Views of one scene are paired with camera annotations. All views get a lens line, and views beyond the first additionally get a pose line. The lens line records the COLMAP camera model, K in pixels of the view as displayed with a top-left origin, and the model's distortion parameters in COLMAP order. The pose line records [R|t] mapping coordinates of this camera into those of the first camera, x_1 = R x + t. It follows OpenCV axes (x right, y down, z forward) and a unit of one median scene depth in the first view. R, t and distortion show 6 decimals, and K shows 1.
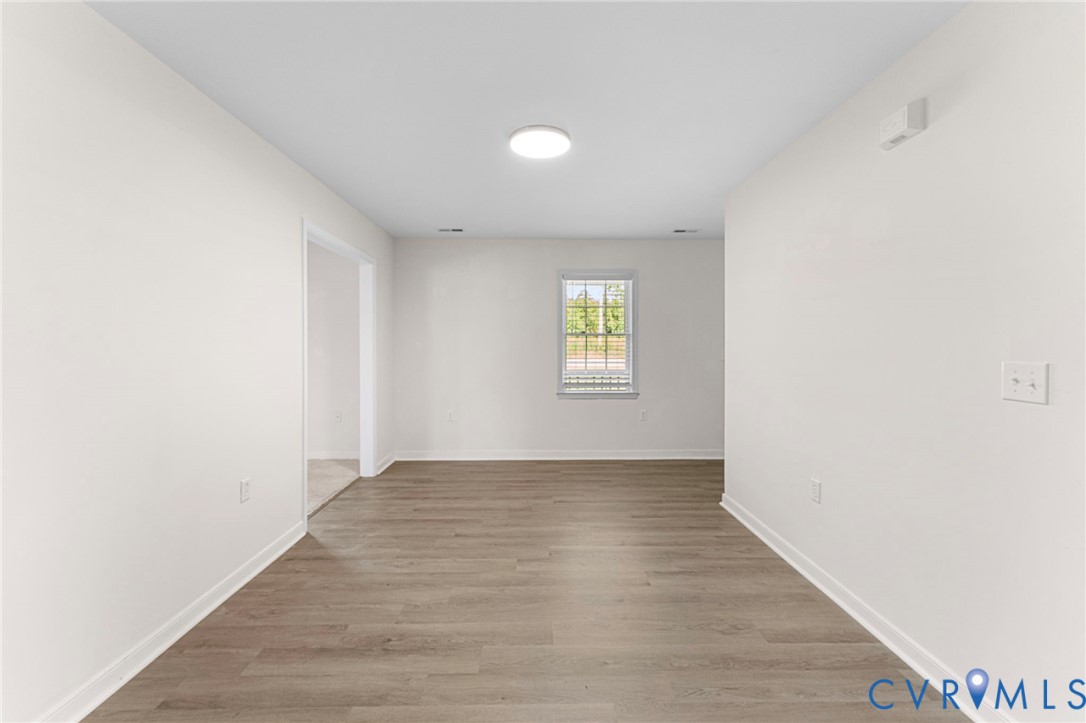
lens RADIAL K [[444.4, 0, 545.7], [0, 444.4, 350.3], [0, 0, 1]] dist [0.000918, -0.000205]
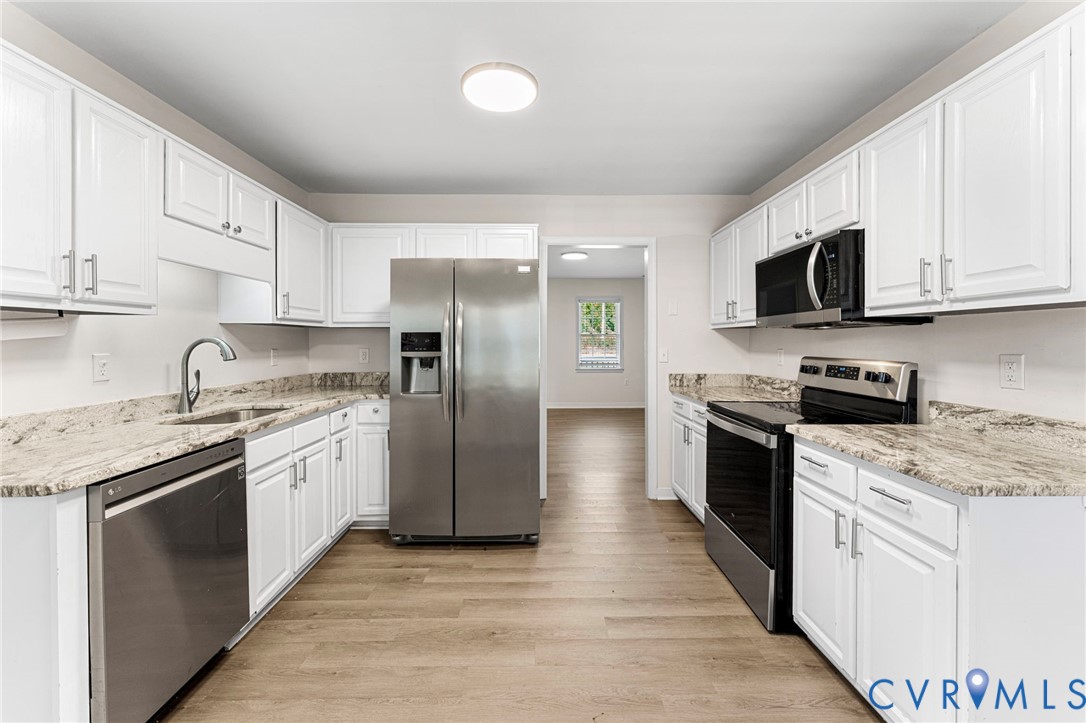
lens RADIAL K [[444.4, 0, 541.5], [0, 444.4, 344.3], [0, 0, 1]] dist [0.000918, -0.000205]
pose [[0.999978, -0.004940, -0.004396, -0.117500], [0.004912, 0.999969, -0.006224, 0.012409], [0.004426, 0.006203, 0.999971, -0.827271]]
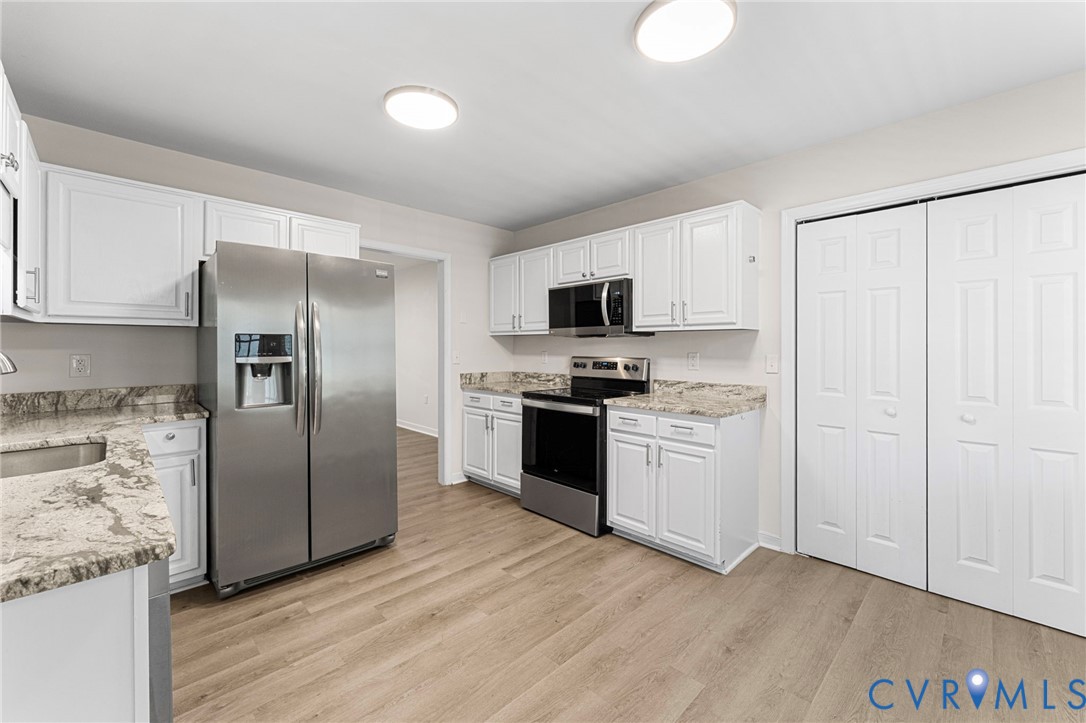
lens RADIAL K [[444.4, 0, 545.1], [0, 444.4, 348.1], [0, 0, 1]] dist [0.000918, -0.000205]
pose [[0.719995, -0.005804, 0.693955, -0.438981], [0.009542, 0.999953, -0.001537, 0.011298], [-0.693913, 0.007728, 0.720017, -0.813604]]
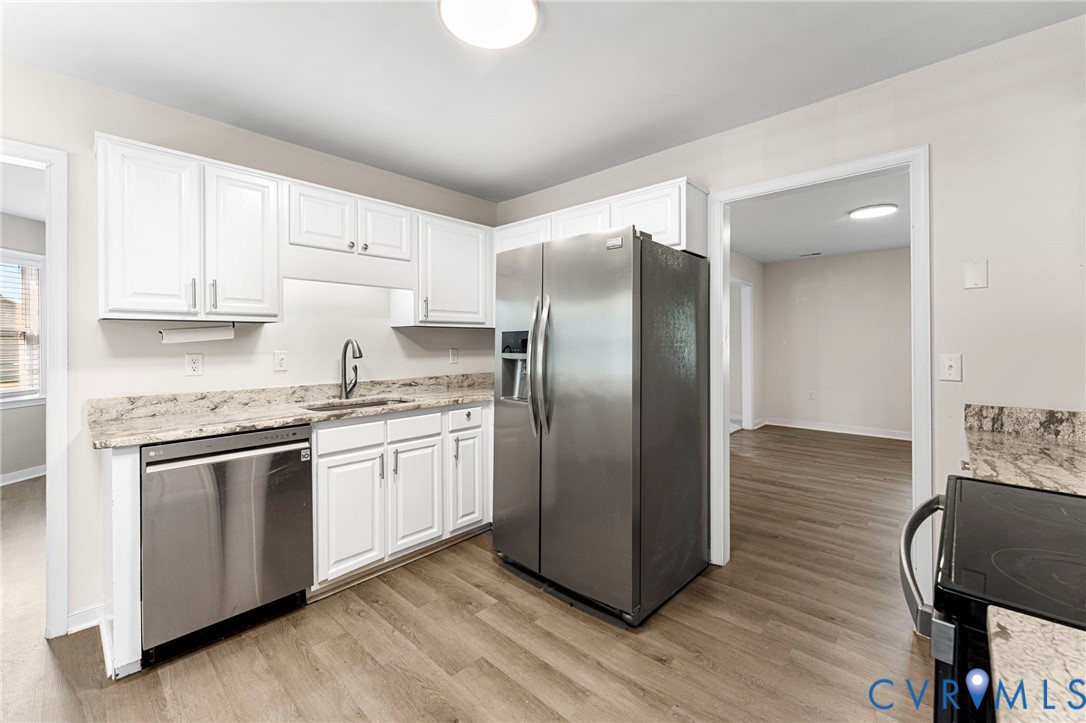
lens RADIAL K [[444.4, 0, 539.8], [0, 444.4, 340.6], [0, 0, 1]] dist [0.000918, -0.000205]
pose [[0.719433, -0.008127, -0.694515, 0.137587], [-0.003010, 0.999886, -0.014818, 0.010186], [0.694556, 0.012751, 0.719326, -0.565533]]
